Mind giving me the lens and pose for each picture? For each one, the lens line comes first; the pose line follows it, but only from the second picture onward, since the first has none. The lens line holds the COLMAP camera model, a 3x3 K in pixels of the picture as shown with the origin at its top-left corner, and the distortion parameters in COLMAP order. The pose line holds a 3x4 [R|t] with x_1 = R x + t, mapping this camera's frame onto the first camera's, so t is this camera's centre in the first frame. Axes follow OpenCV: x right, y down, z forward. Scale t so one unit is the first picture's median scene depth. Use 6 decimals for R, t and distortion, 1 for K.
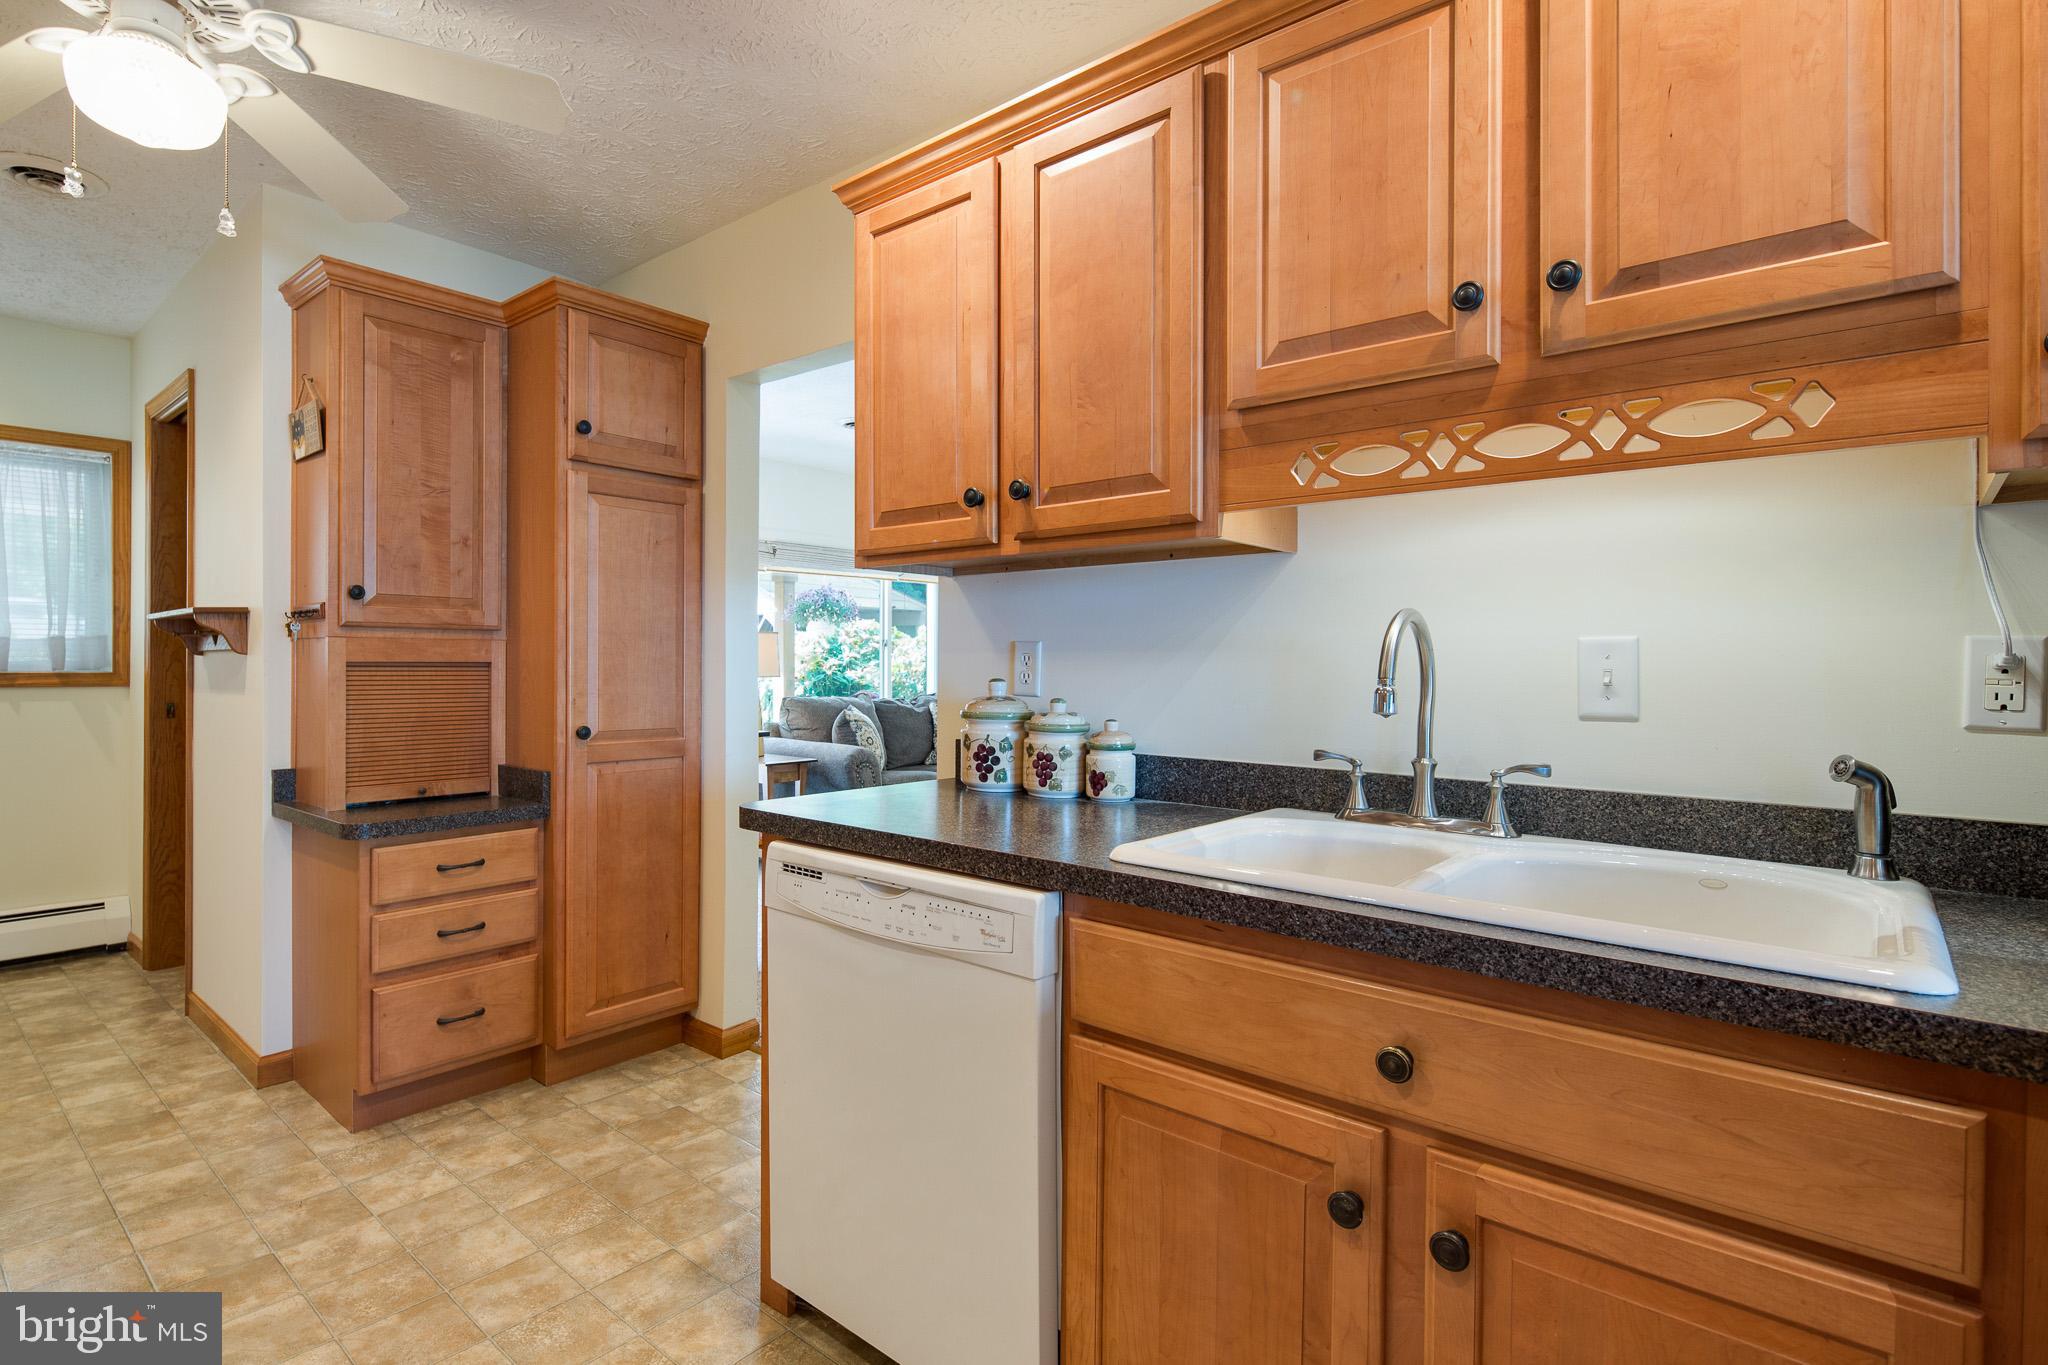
lens RADIAL K [[996.4, 0, 952.2], [0, 996.4, 671.3], [0, 0, 1]] dist [0.000762, -0.000081]
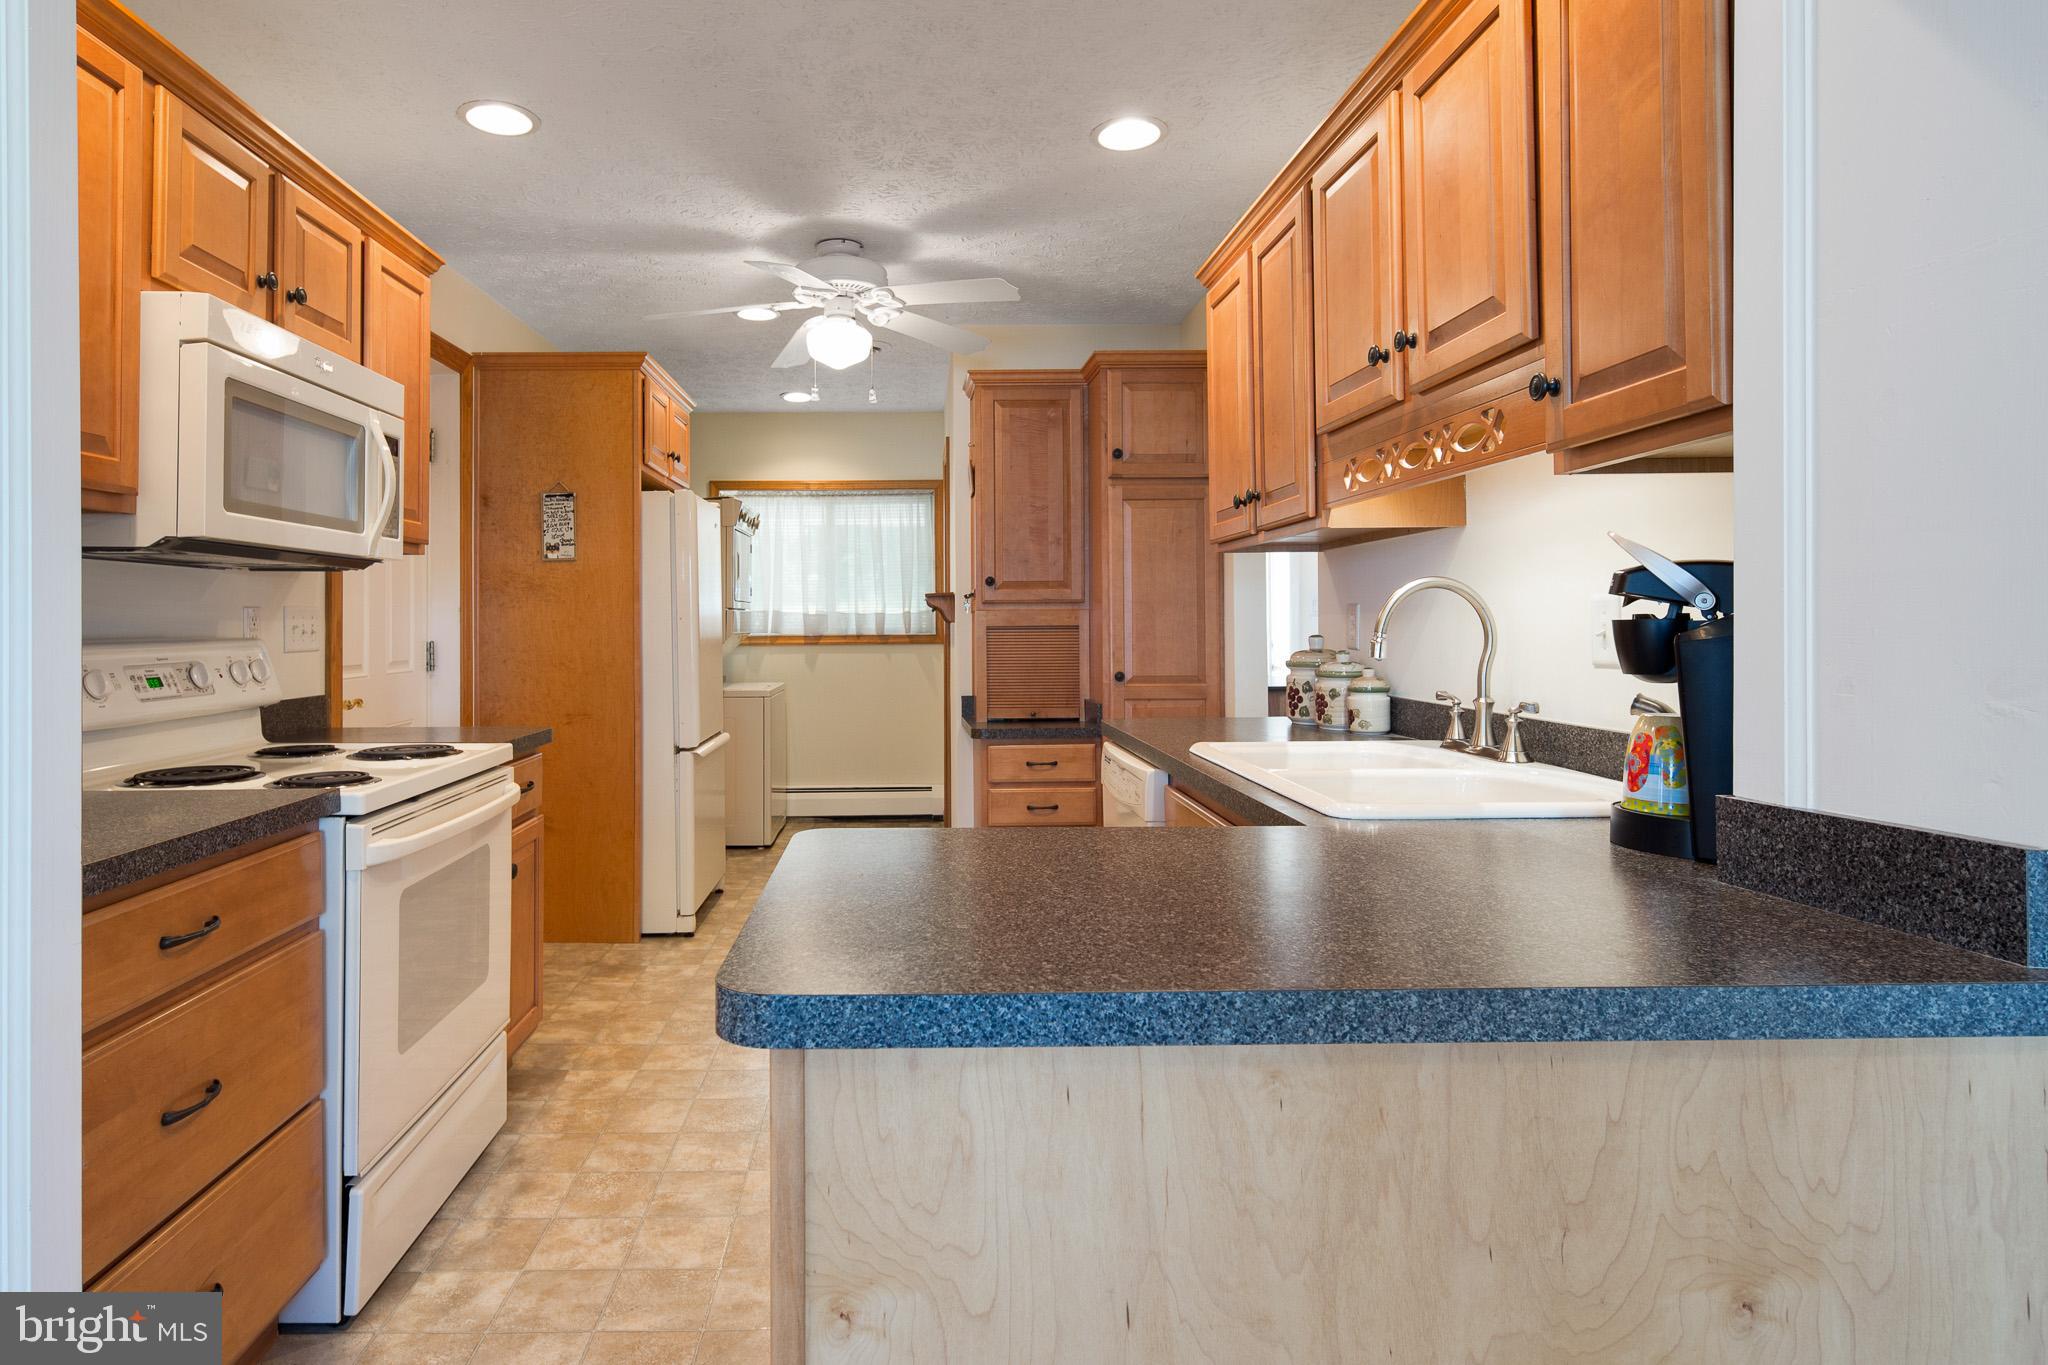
lens RADIAL K [[1105.7, 0, 916.8], [0, 1105.7, 618.7], [0, 0, 1]] dist [-0.000219, -0.000026]
pose [[0.677609, -0.015203, -0.735265, 0.556103], [0.005452, 0.999863, -0.015650, 0.004727], [0.735402, 0.006596, 0.677599, -0.232401]]
